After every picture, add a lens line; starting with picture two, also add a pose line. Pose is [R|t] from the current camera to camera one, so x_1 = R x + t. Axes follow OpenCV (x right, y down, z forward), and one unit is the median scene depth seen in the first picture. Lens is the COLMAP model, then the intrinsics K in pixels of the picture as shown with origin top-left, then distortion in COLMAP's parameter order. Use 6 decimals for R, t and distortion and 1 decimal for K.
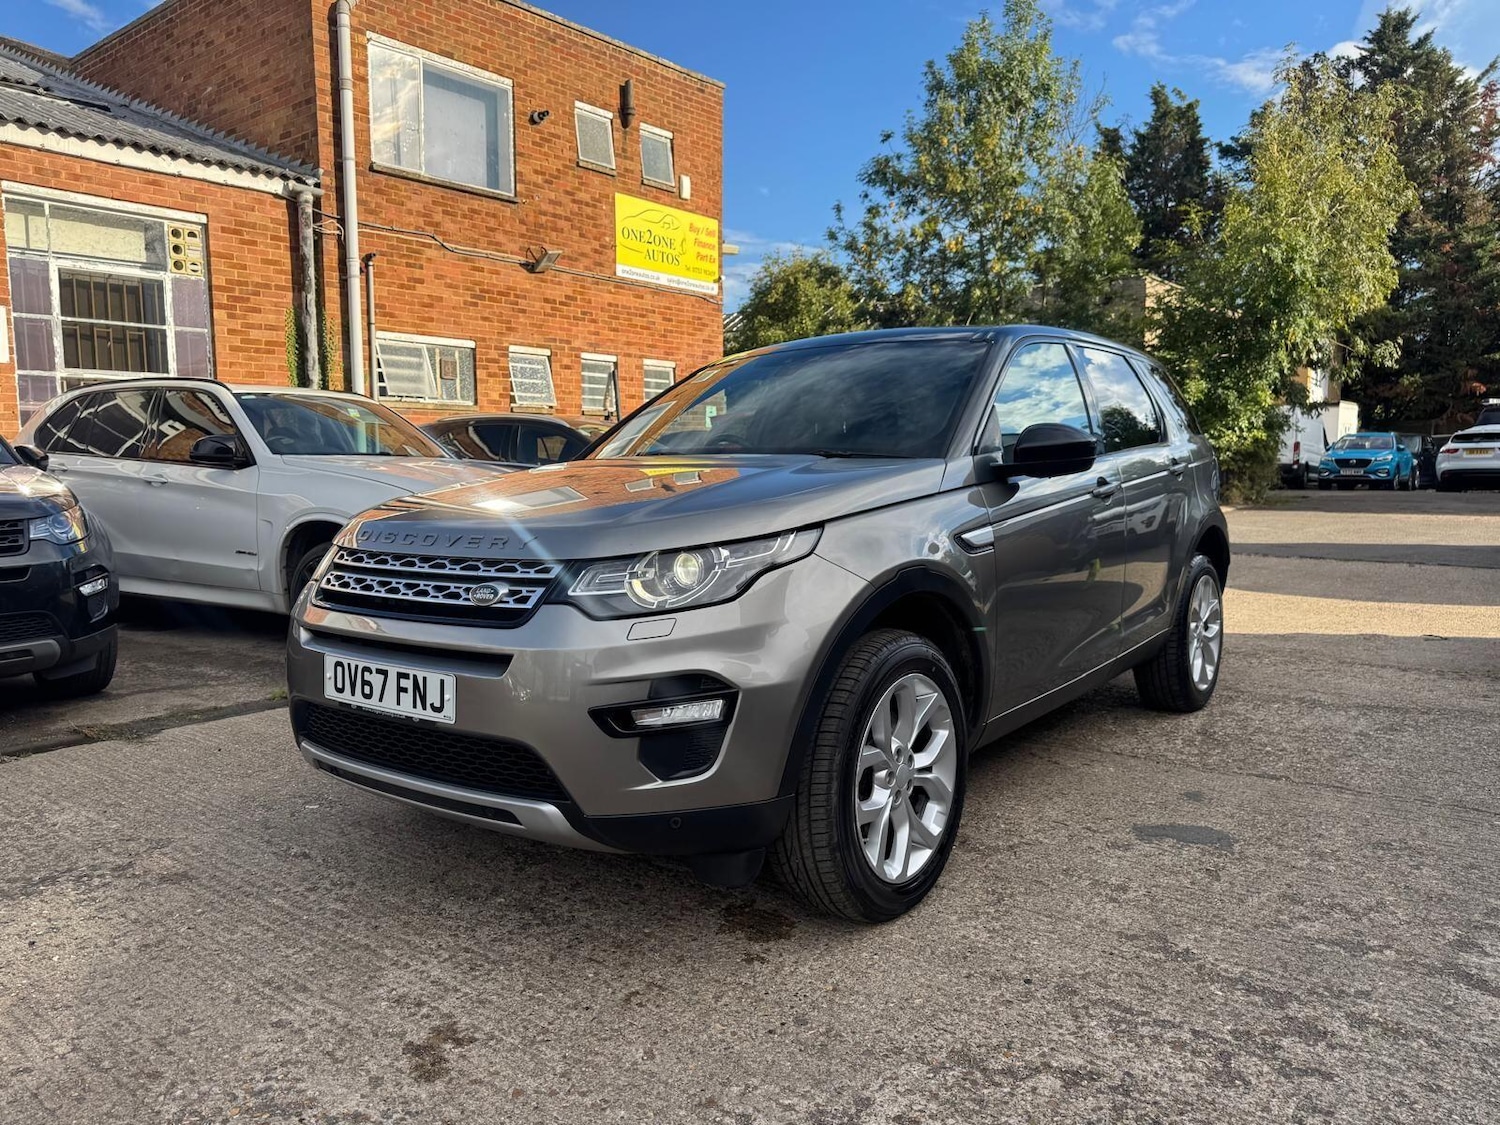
lens RADIAL K [[1058.1, 0, 743.9], [0, 1058.1, 560.8], [0, 0, 1]] dist [0.048707, -0.065072]
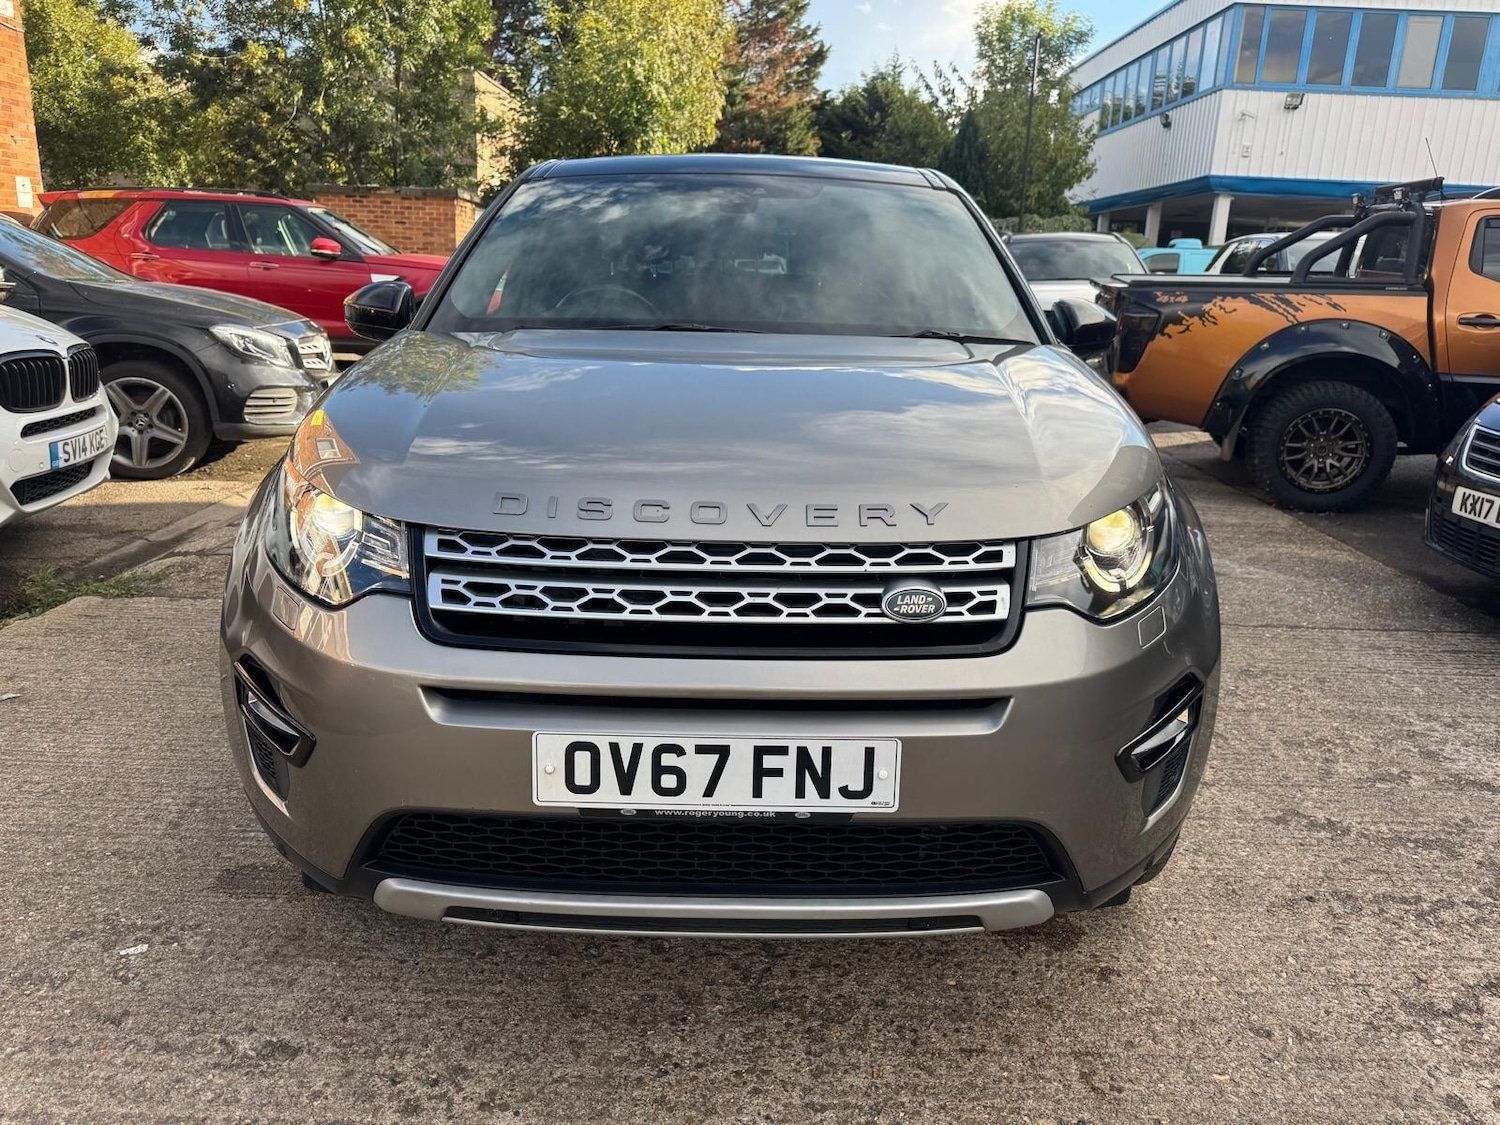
lens RADIAL K [[1069.4, 0, 756.2], [0, 1069.4, 546.4], [0, 0, 1]] dist [0.022055, -0.024213]
pose [[0.788182, -0.120476, 0.603535, -0.178285], [0.018217, 0.984790, 0.172790, -0.029086], [-0.615172, -0.125195, 0.778389, 0.143832]]
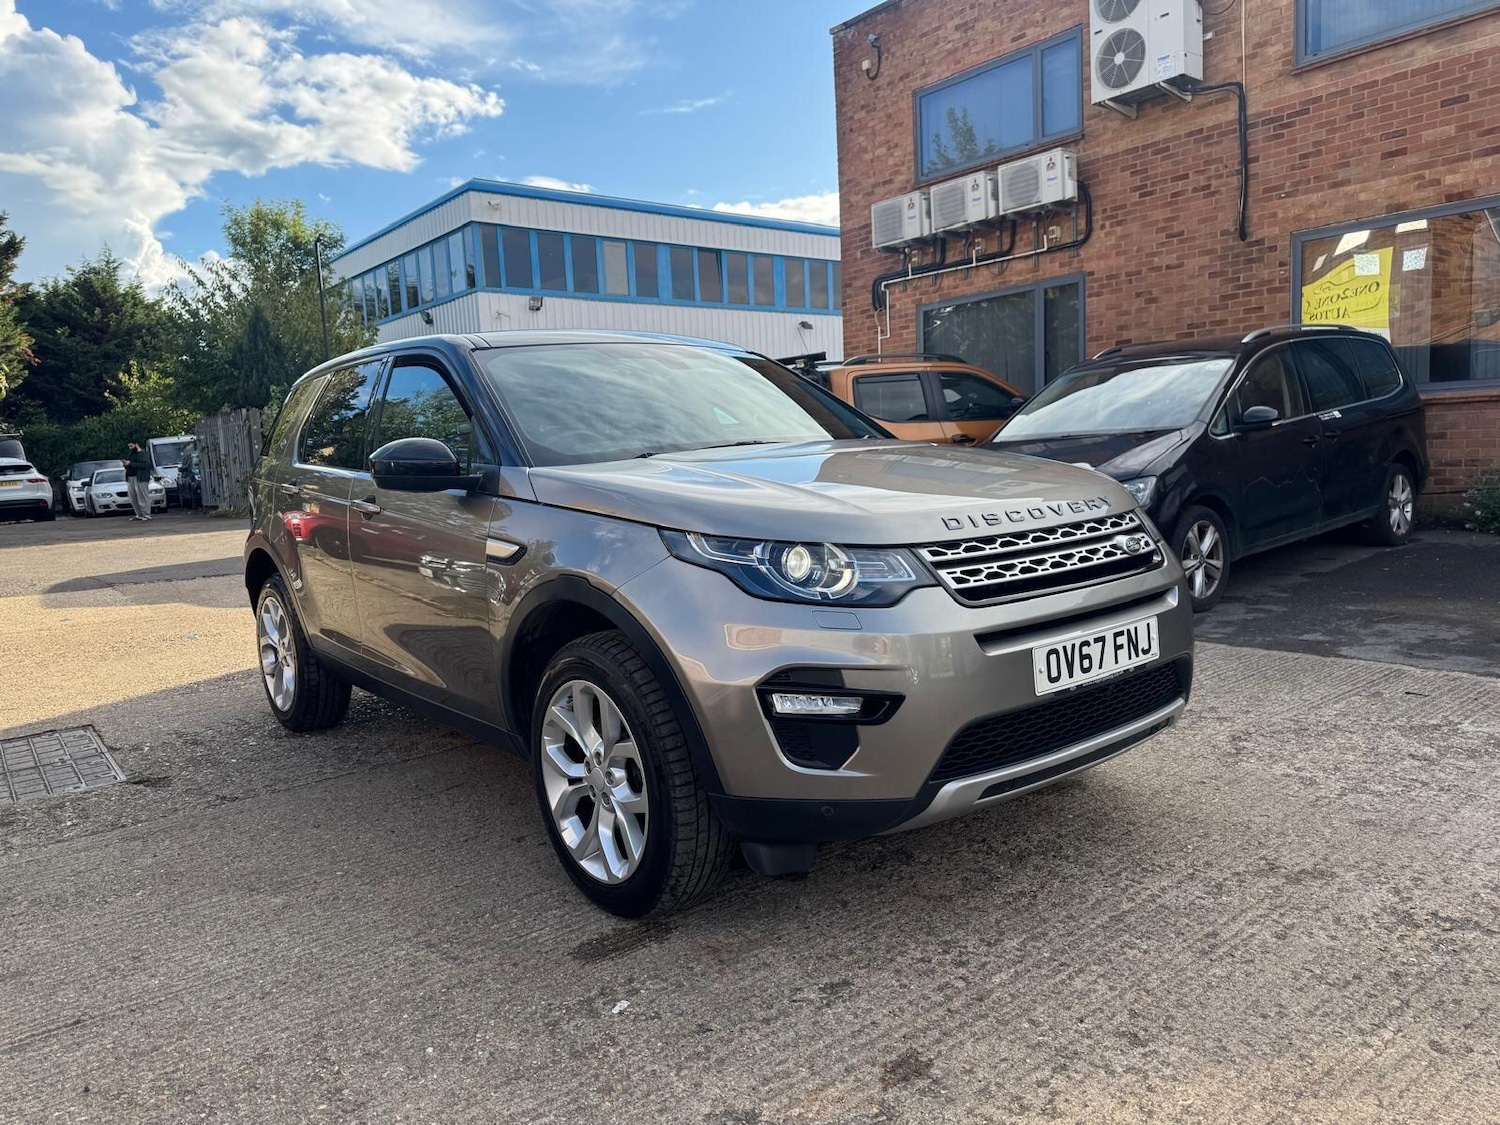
lens RADIAL K [[1044.9, 0, 750.8], [0, 1044.9, 558.8], [0, 0, 1]] dist [0.054390, -0.058863]
pose [[0.227626, -0.105378, 0.968030, -0.369003], [0.140539, 0.987274, 0.074426, -0.024813], [-0.963553, 0.119104, 0.239539, 0.286843]]
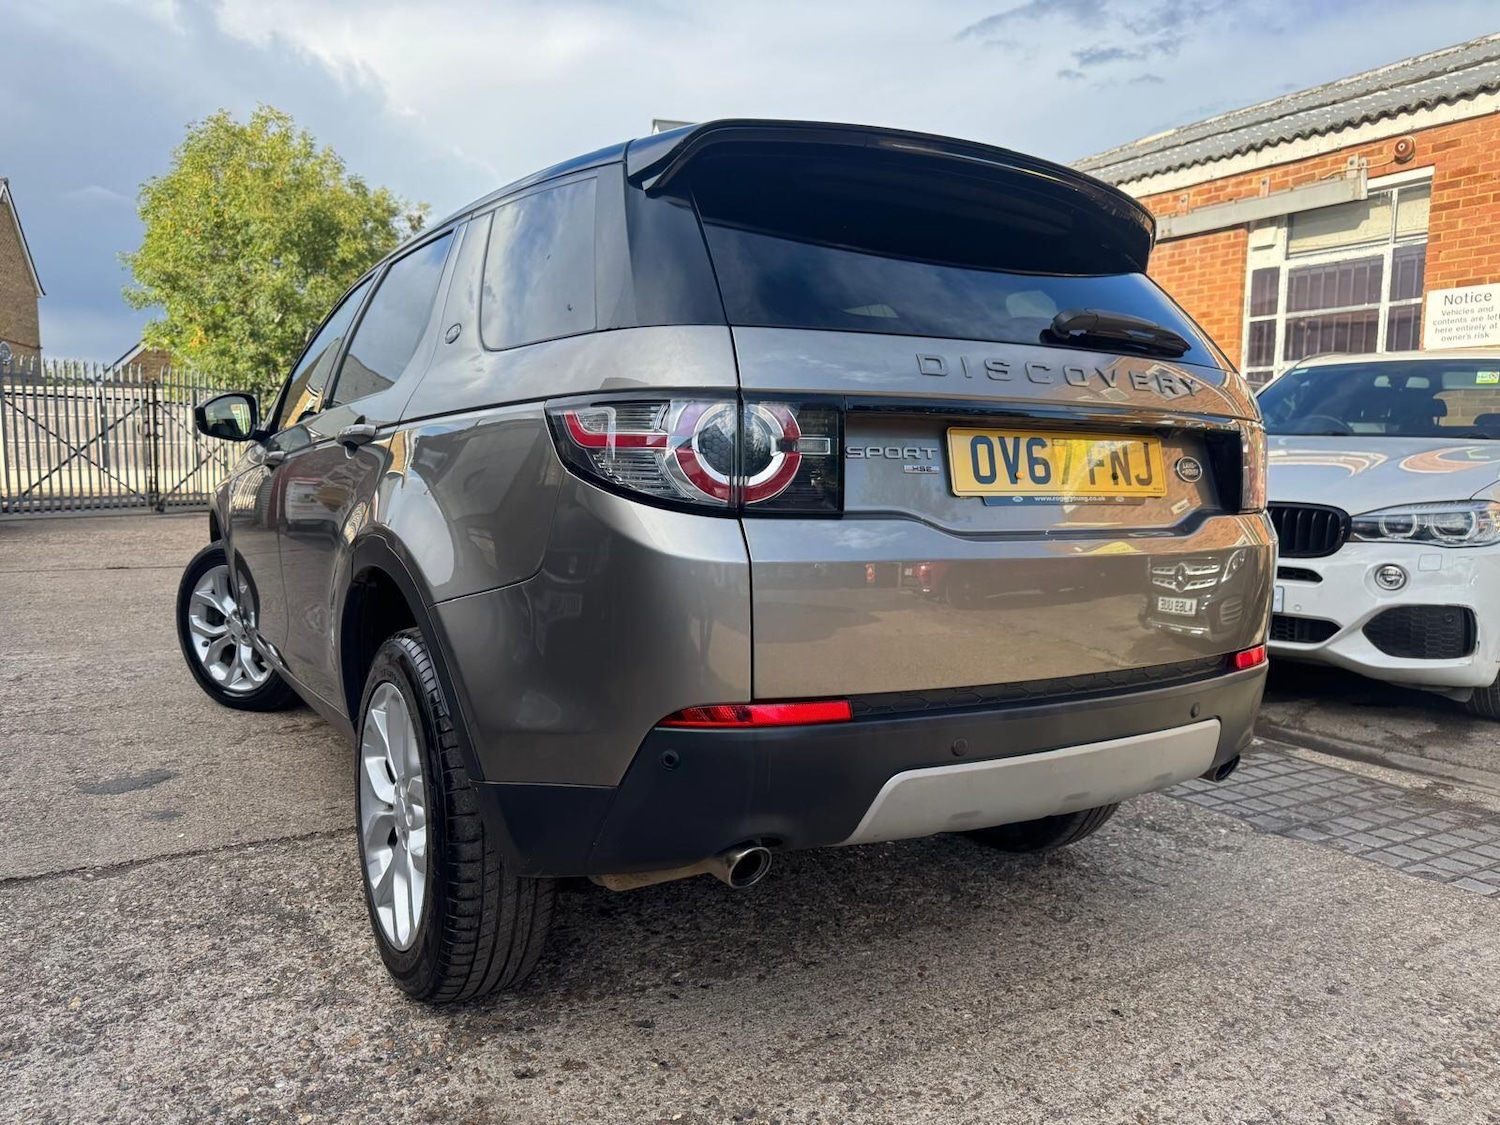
lens RADIAL K [[1071.9, 0, 741.4], [0, 1071.9, 568.0], [0, 0, 1]] dist [0.000755, -0.004532]
pose [[-0.353762, 0.103216, -0.929623, 0.398552], [-0.095629, 0.984693, 0.145721, -0.055491], [0.930434, 0.140450, -0.338477, 0.648681]]
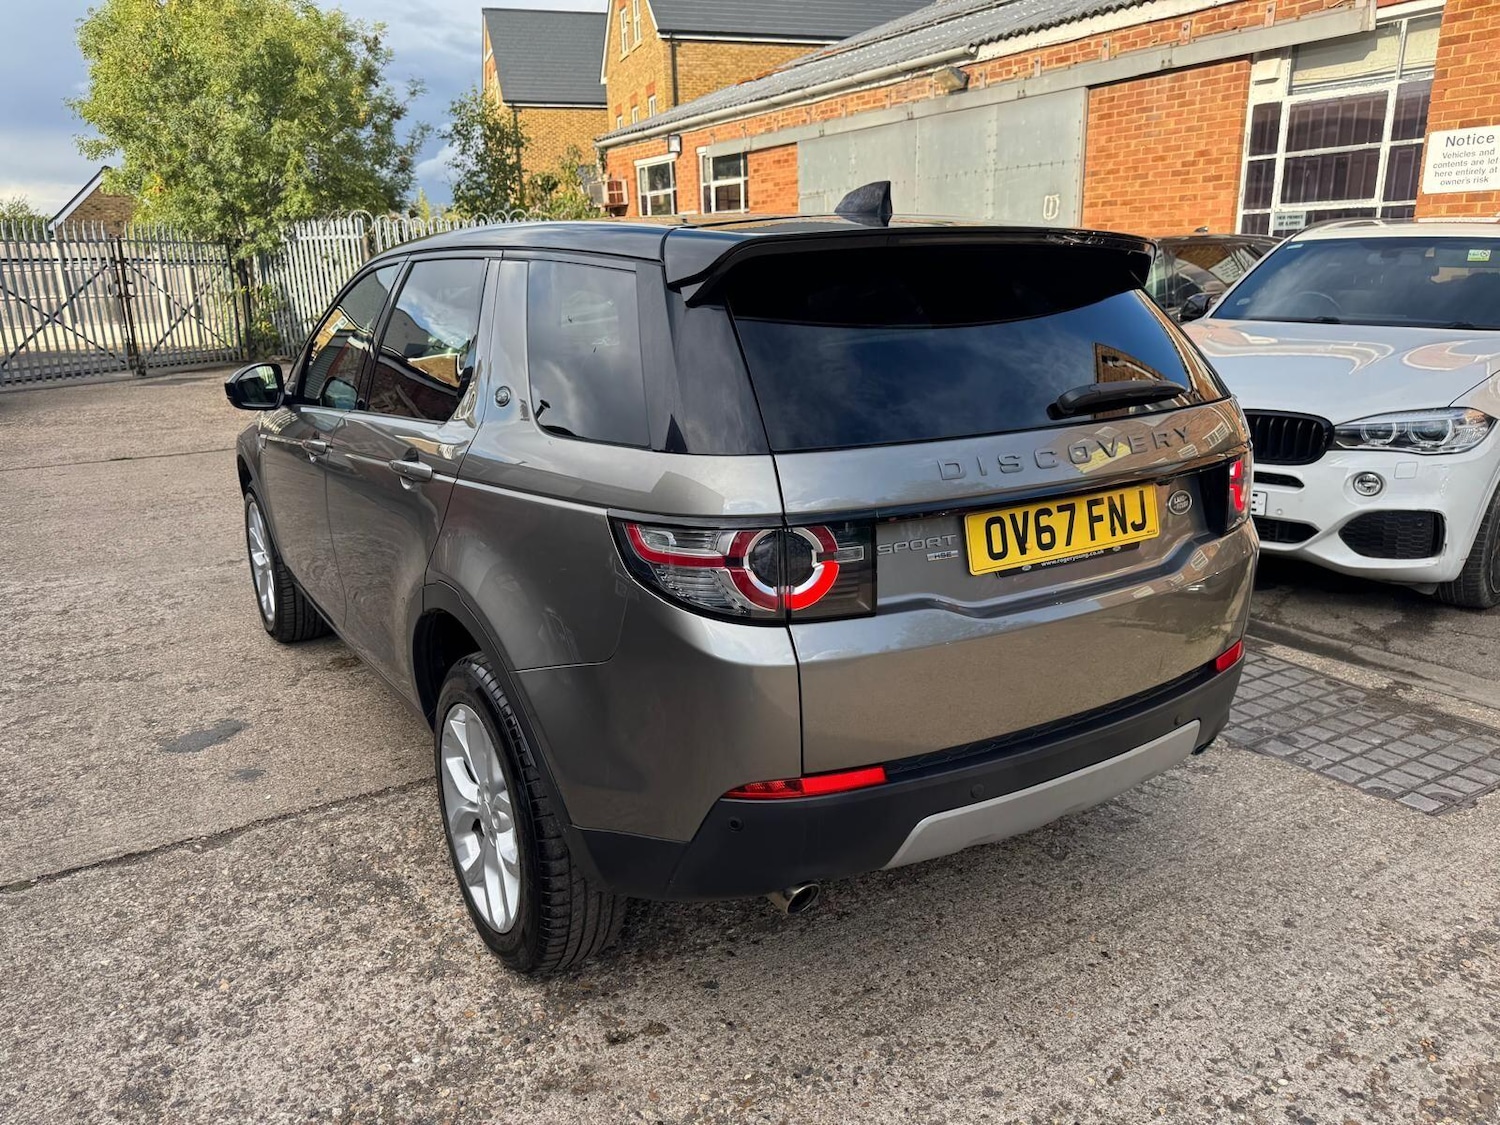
lens RADIAL K [[1070.2, 0, 743.6], [0, 1070.2, 567.4], [0, 0, 1]] dist [0.003044, -0.005886]
pose [[-0.334941, 0.272875, -0.901861, 0.415075], [-0.063361, 0.948458, 0.310505, -0.105827], [0.940106, 0.161144, -0.300388, 0.638955]]
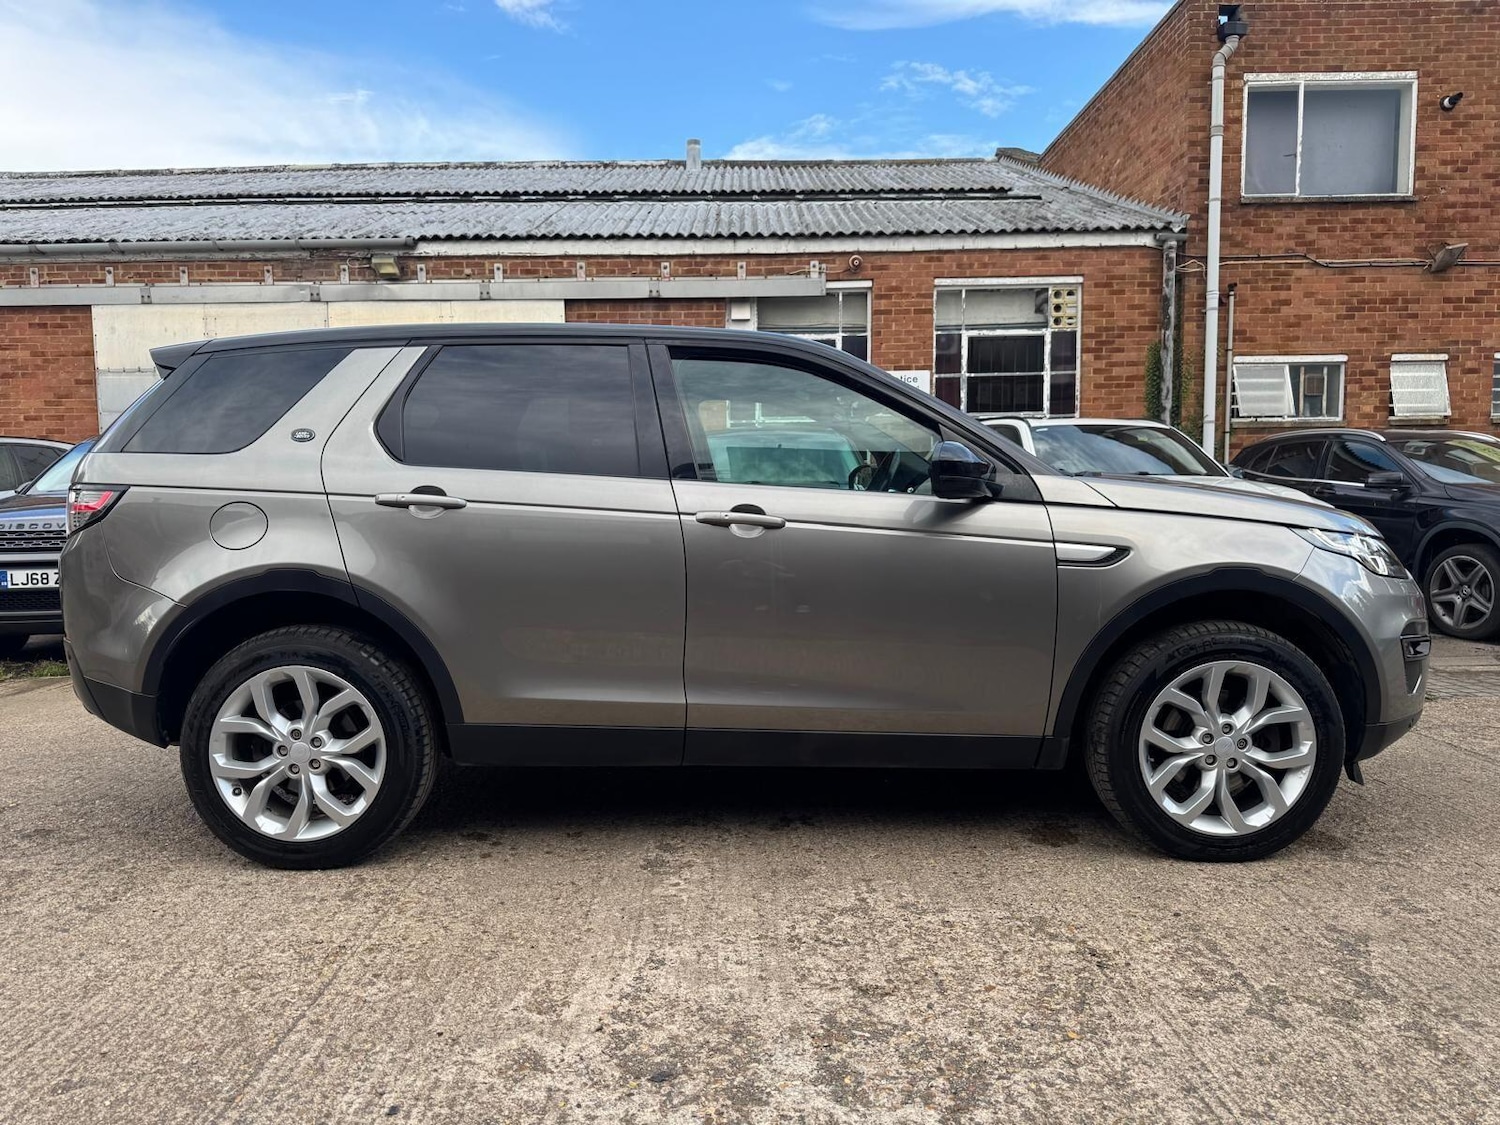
lens RADIAL K [[1066.5, 0, 747.4], [0, 1066.5, 561.9], [0, 0, 1]] dist [0.016433, -0.021682]
pose [[0.626254, 0.053047, -0.777813, 0.216983], [-0.067400, 0.997631, 0.013772, 0.005190], [0.776700, 0.043800, 0.628345, -0.031725]]
